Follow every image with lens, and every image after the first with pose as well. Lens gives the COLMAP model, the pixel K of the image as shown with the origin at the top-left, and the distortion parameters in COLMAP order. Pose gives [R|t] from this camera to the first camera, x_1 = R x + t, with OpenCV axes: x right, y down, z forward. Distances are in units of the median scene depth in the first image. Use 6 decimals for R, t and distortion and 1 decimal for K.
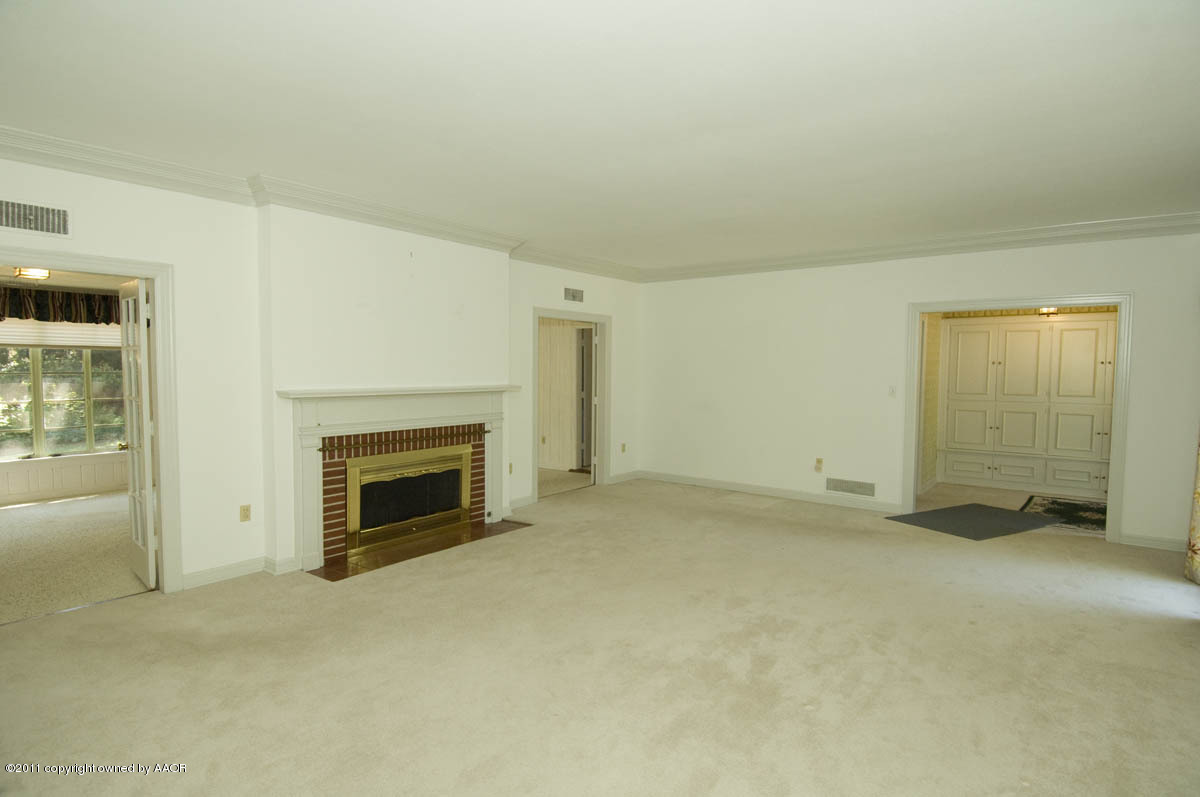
lens RADIAL K [[599.1, 0, 599.7], [0, 599.1, 403.5], [0, 0, 1]] dist [0.043464, -0.046669]
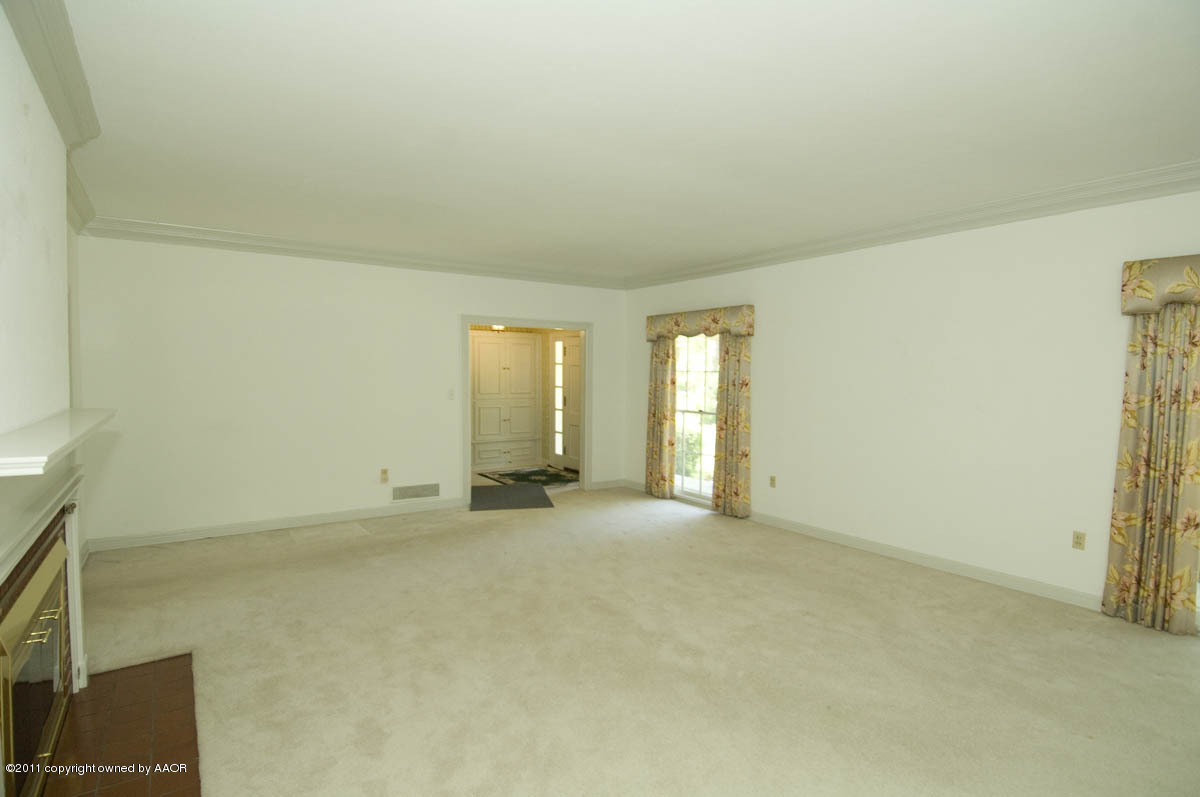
lens RADIAL K [[618.6, 0, 605.2], [0, 618.6, 402.9], [0, 0, 1]] dist [0.048521, -0.054470]
pose [[0.333744, -0.050929, 0.941287, -0.440871], [0.044038, 0.998292, 0.038399, -0.035155], [-0.941635, 0.028637, 0.335417, 0.345968]]
